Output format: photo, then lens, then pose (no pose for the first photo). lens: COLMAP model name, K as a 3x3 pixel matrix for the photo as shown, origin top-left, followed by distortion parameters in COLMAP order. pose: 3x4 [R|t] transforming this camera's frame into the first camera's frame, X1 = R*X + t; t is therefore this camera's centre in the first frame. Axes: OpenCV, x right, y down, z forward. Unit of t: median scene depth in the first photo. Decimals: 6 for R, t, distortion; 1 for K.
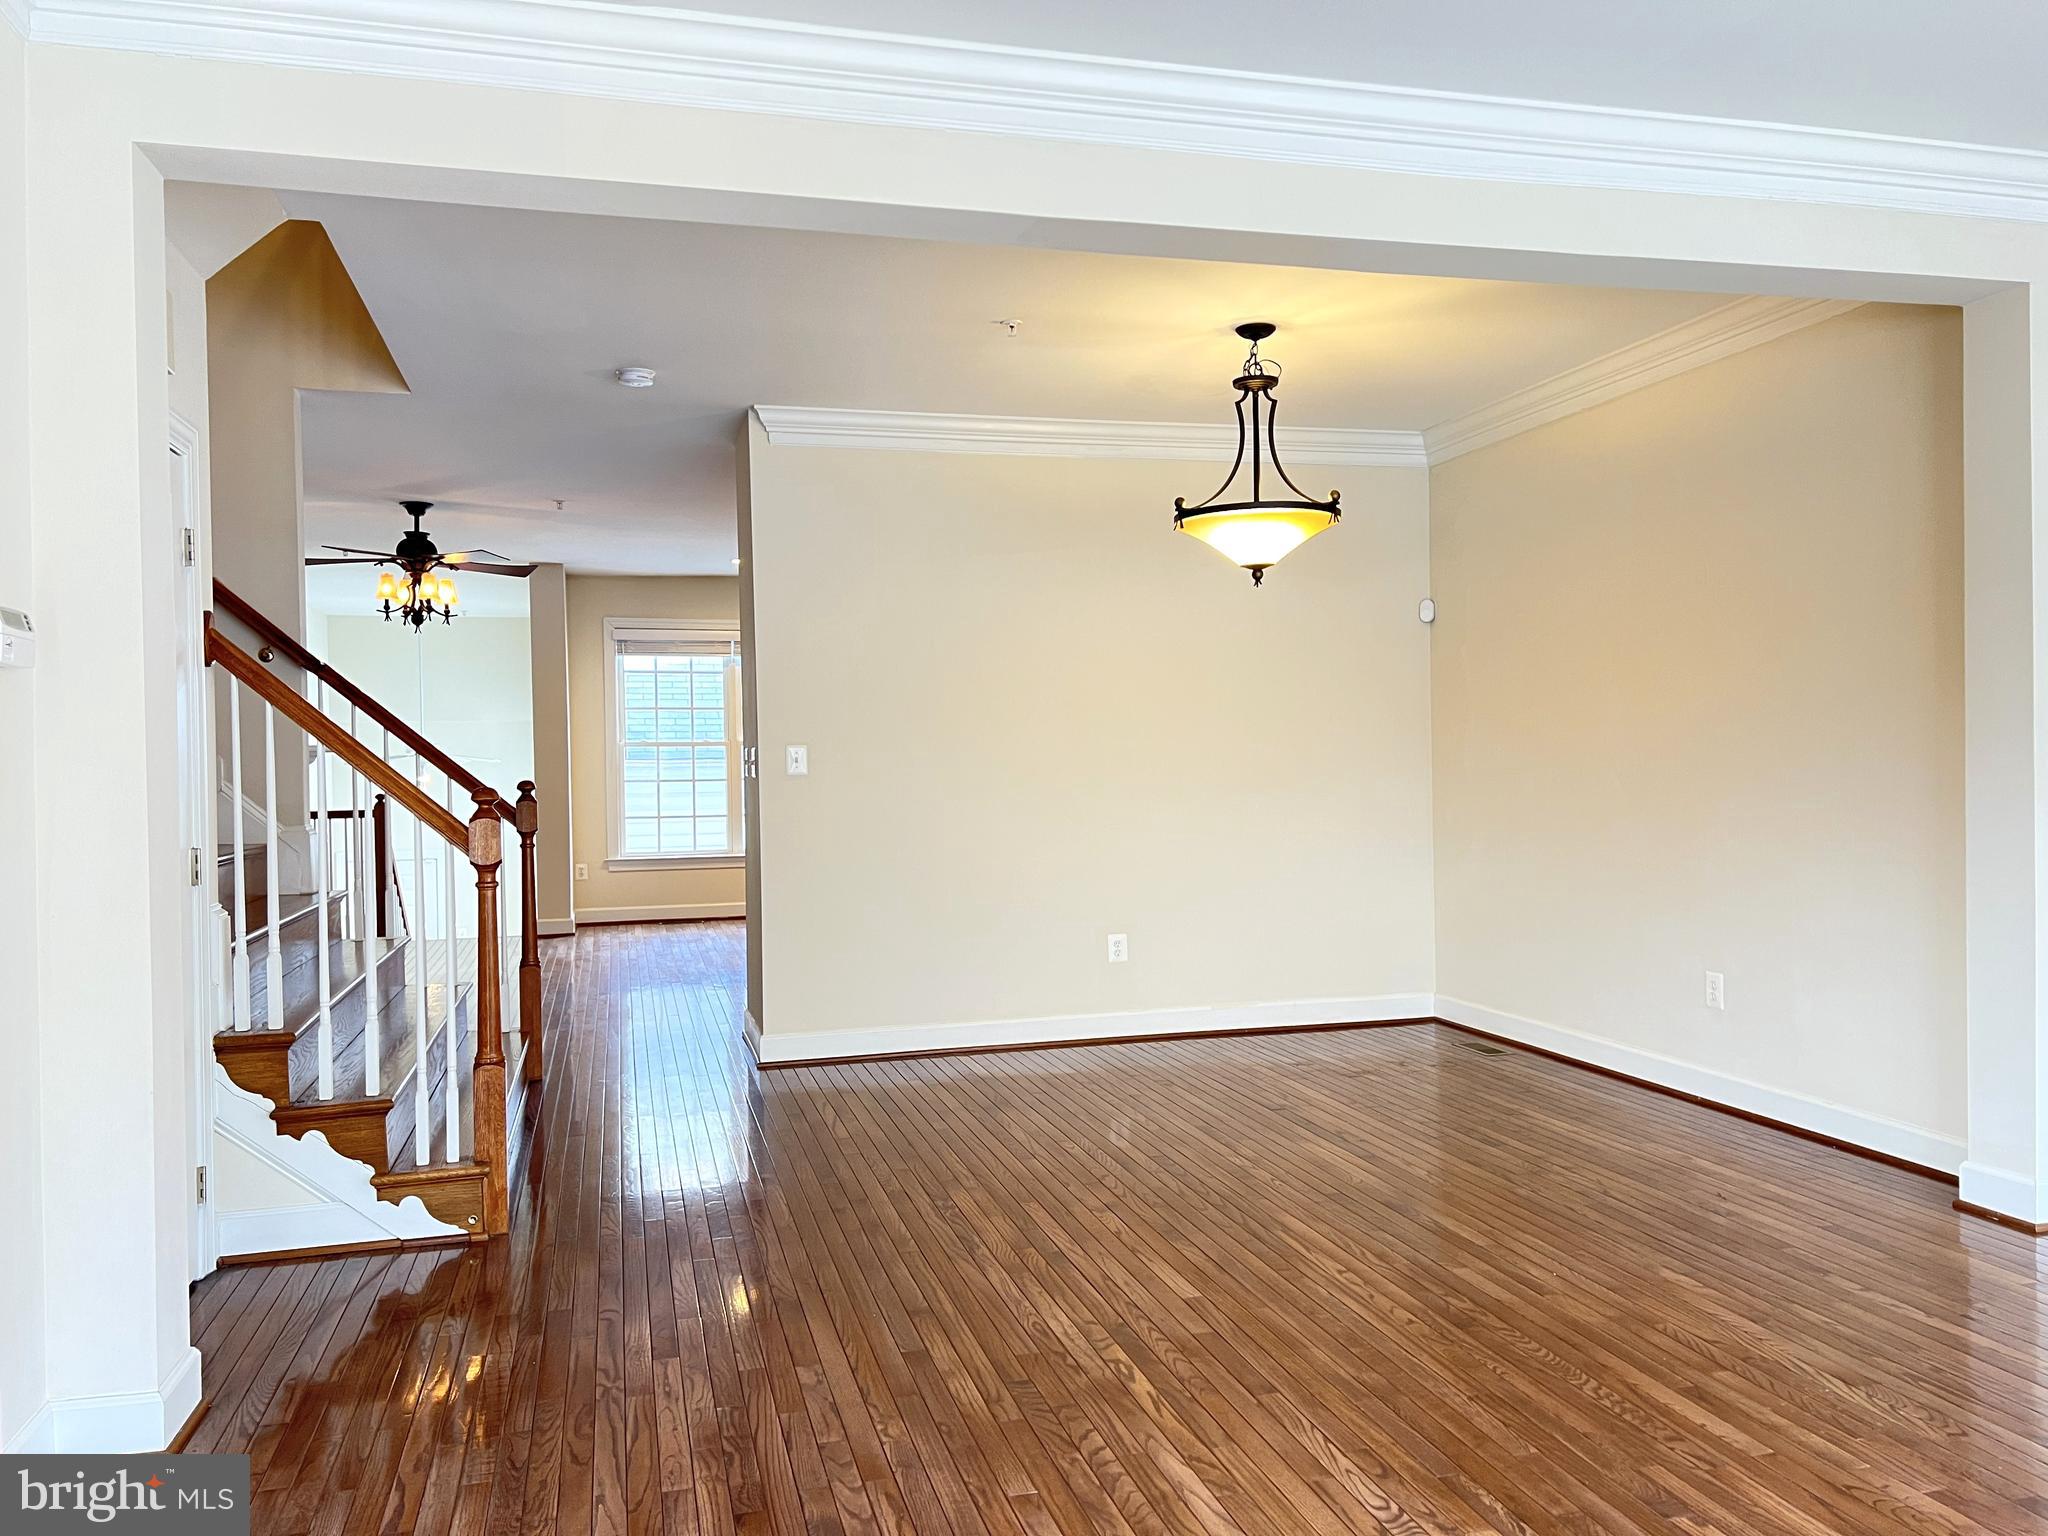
lens RADIAL K [[1539.7, 0, 1010.4], [0, 1539.7, 792.1], [0, 0, 1]] dist [0.083950, -0.116153]
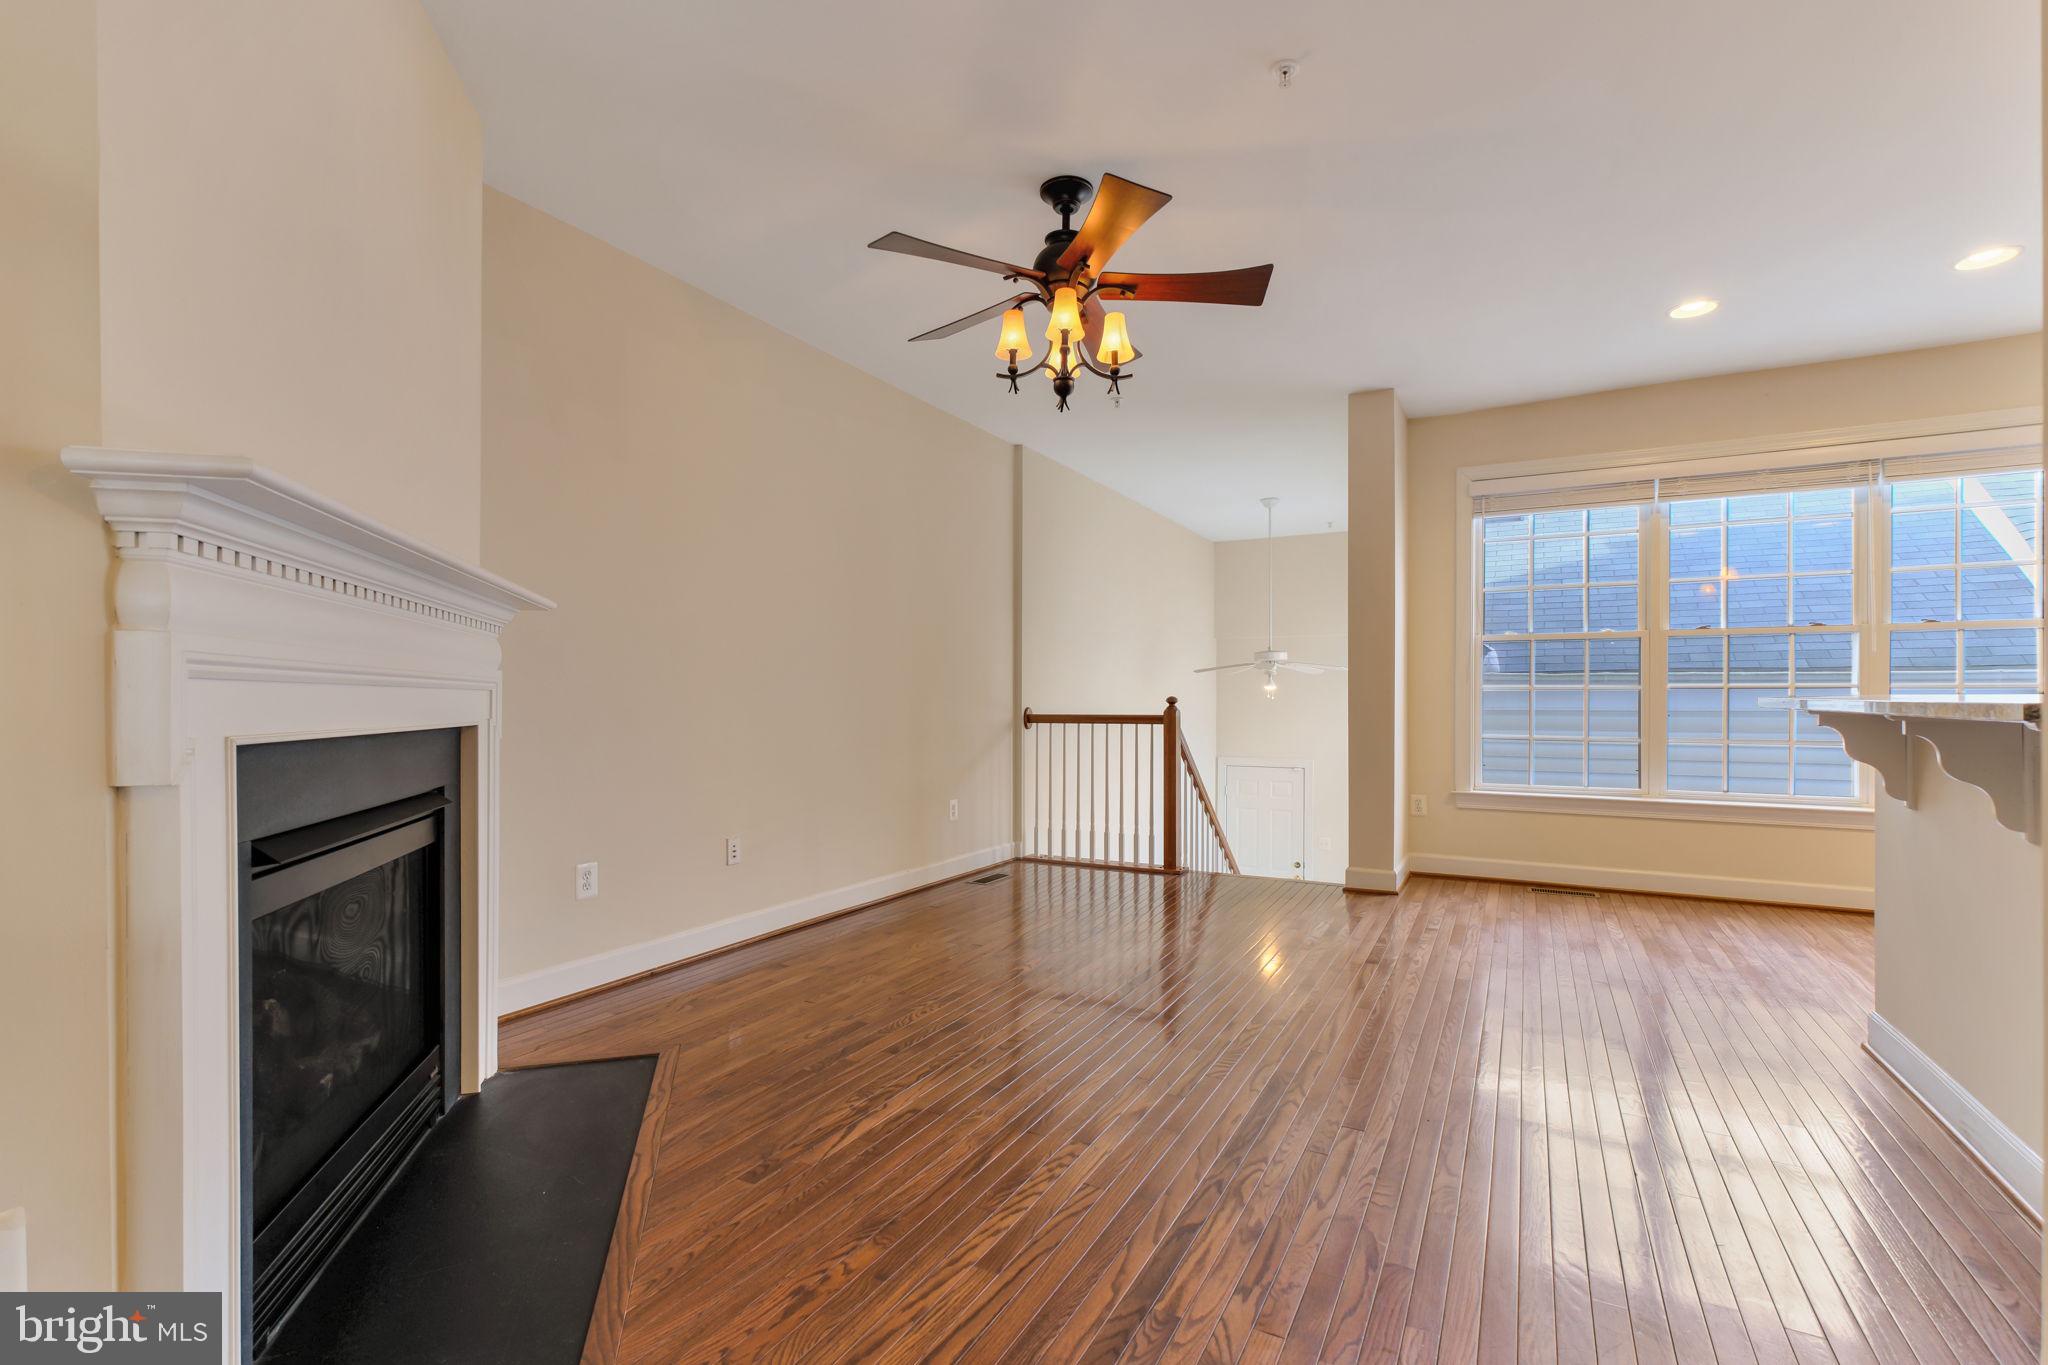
lens RADIAL K [[940.8, 0, 1024.1], [0, 940.8, 703.7], [0, 0, 1]] dist [-0.001248, 0.000060]
pose [[0.738370, 0.019621, -0.674110, -0.369250], [-0.027111, 0.999632, -0.000599, 0.022933], [0.673850, 0.018718, 0.738631, 1.788061]]
